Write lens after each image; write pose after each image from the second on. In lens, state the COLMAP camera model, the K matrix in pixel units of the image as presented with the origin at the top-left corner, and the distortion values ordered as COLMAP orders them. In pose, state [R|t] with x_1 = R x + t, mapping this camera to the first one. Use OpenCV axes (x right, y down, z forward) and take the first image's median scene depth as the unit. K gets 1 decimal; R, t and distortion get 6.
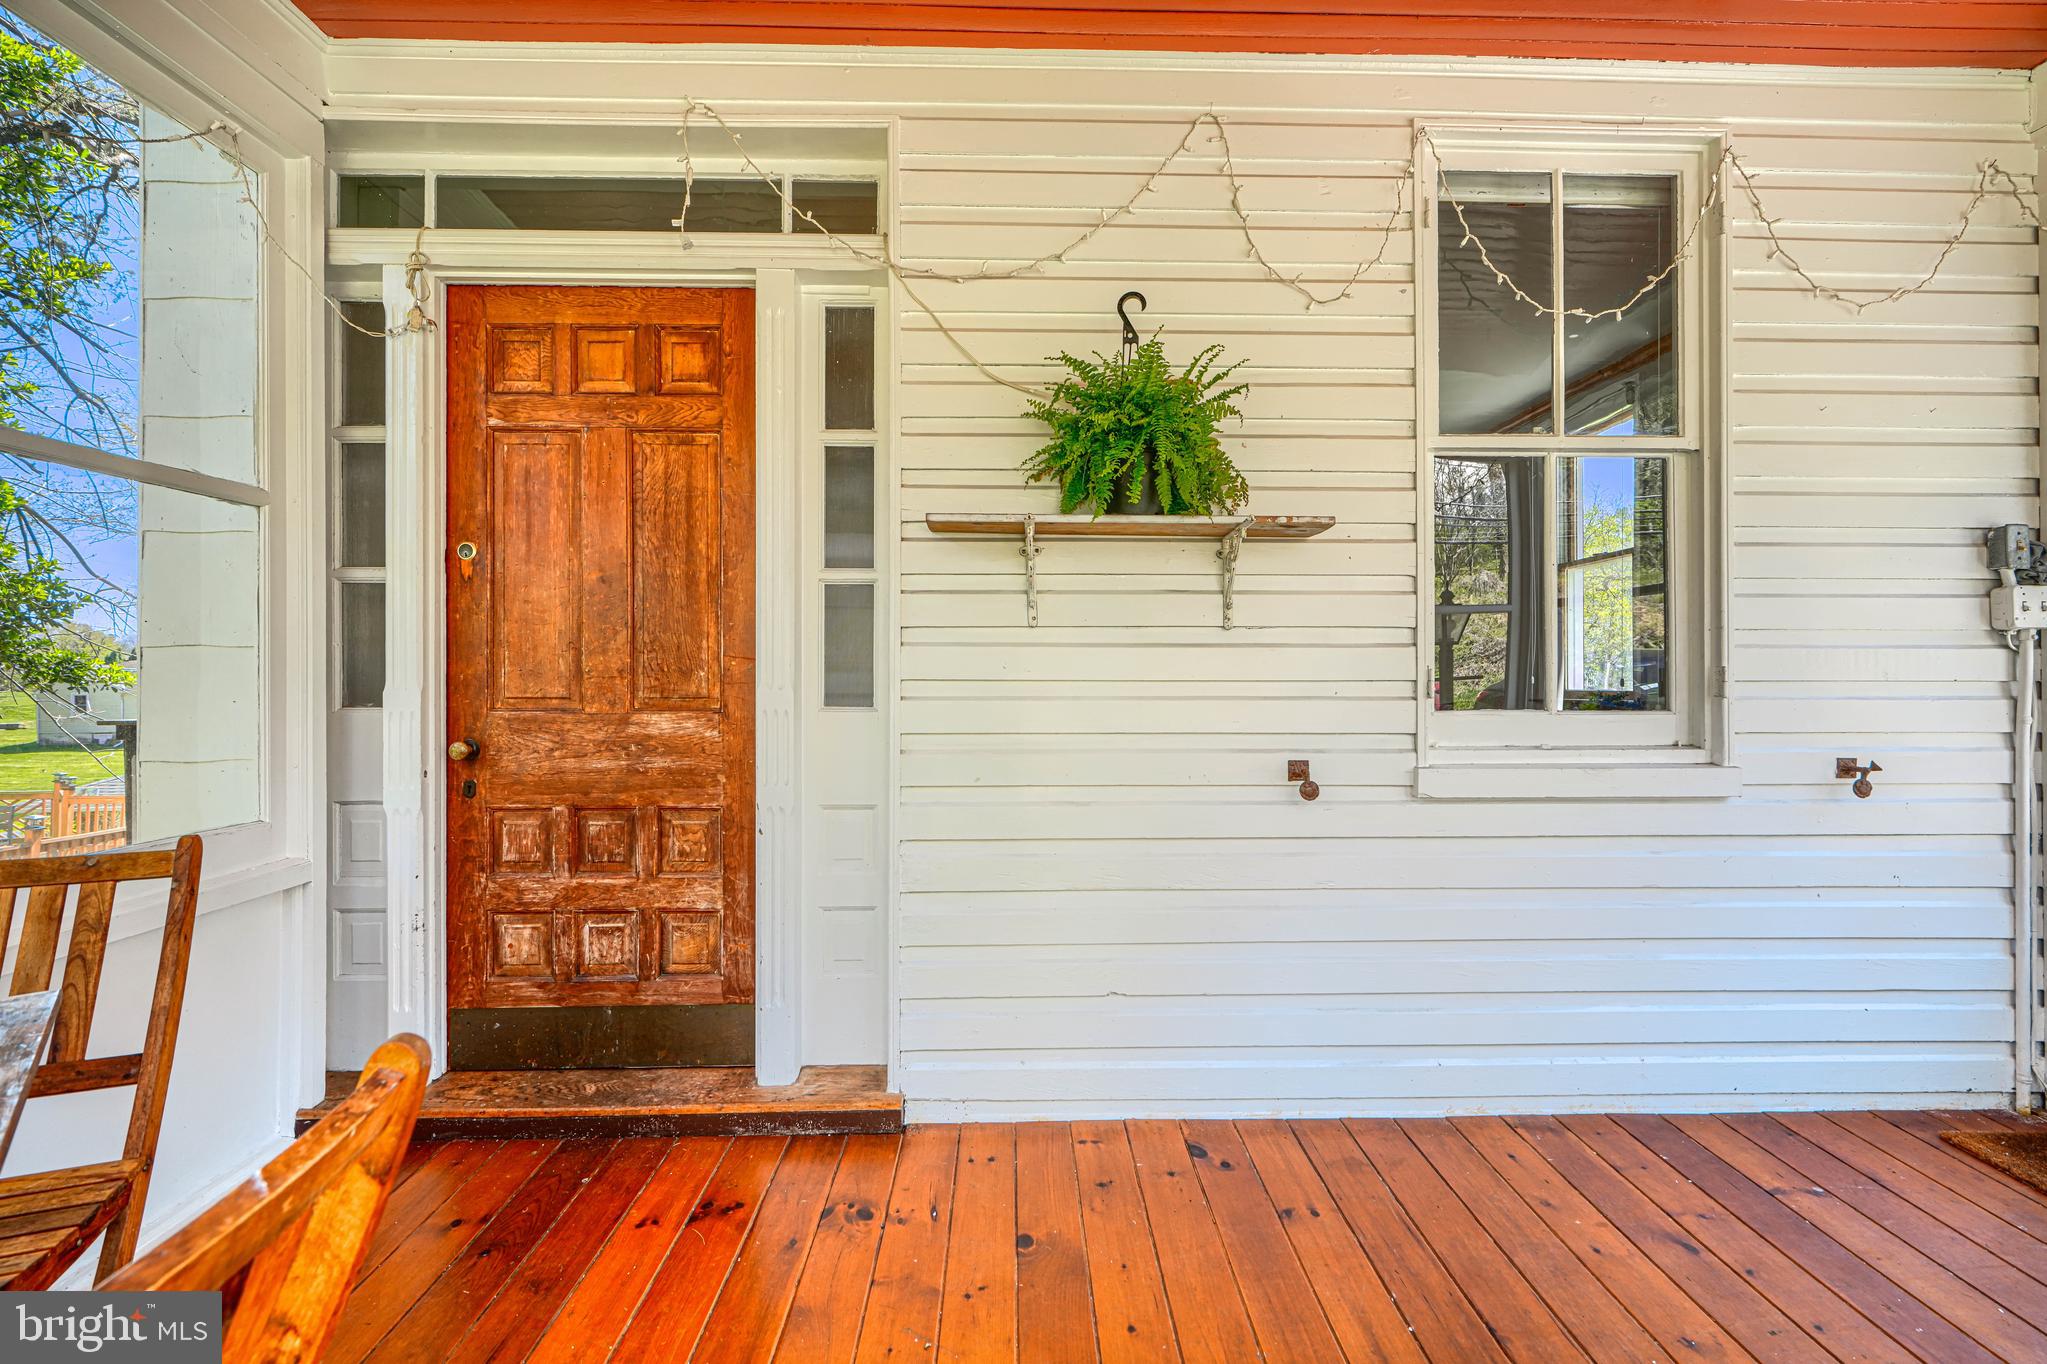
lens RADIAL K [[907.7, 0, 1013.7], [0, 907.7, 694.4], [0, 0, 1]] dist [-0.003251, -0.000573]
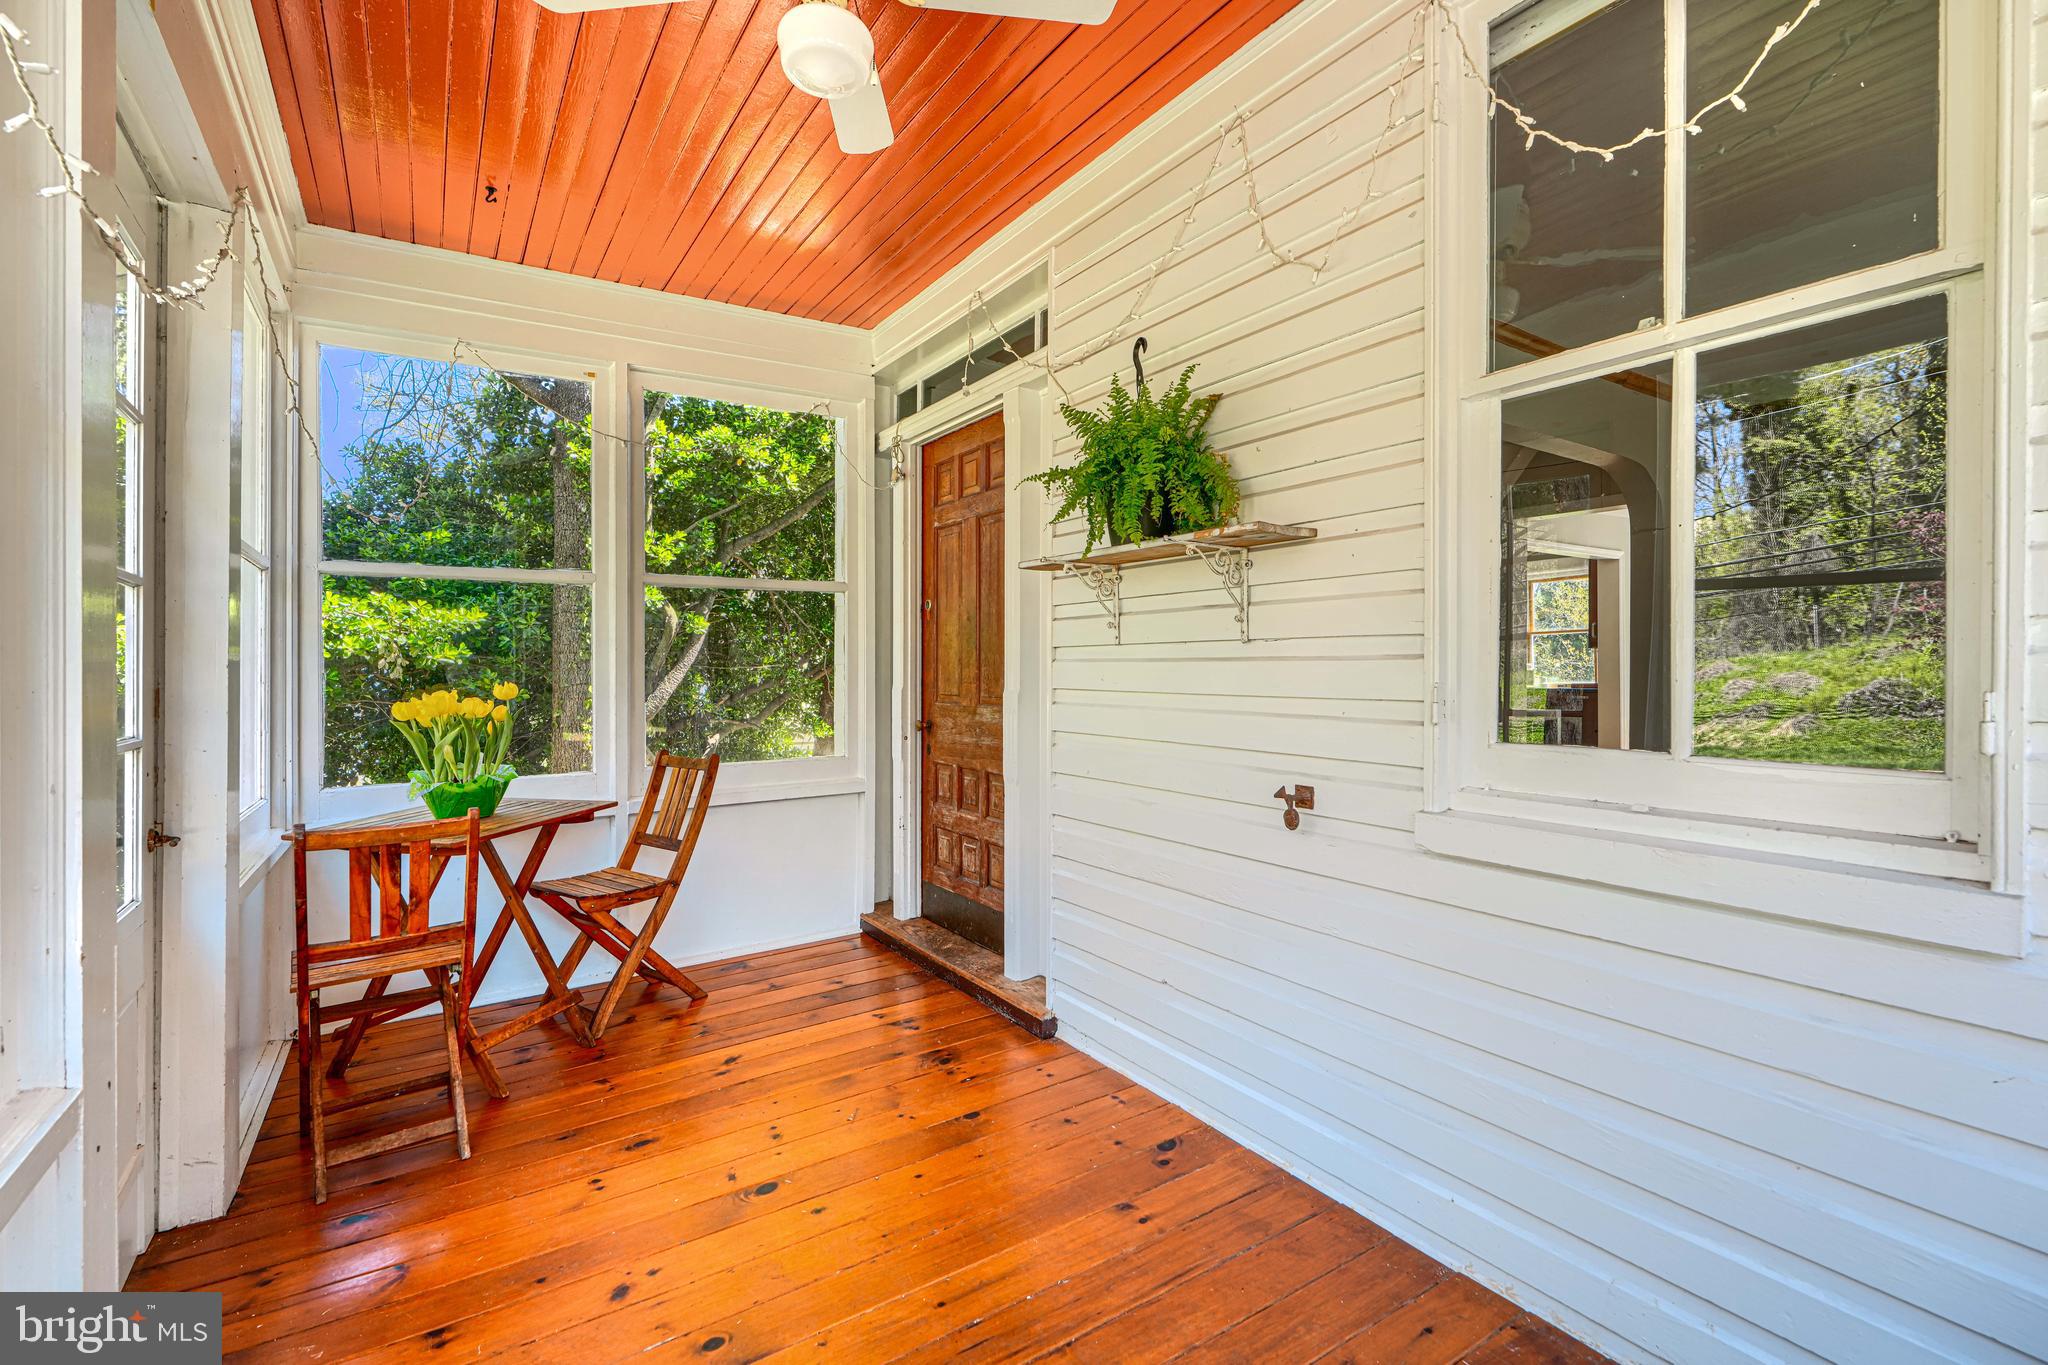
lens RADIAL K [[929.0, 0, 1021.9], [0, 929.0, 680.0], [0, 0, 1]] dist [-0.001930, -0.000402]
pose [[0.515666, 0.011060, -0.856718, 0.966536], [-0.006258, 0.999939, 0.009143, -0.039590], [0.856767, 0.000646, 0.515704, 0.283814]]
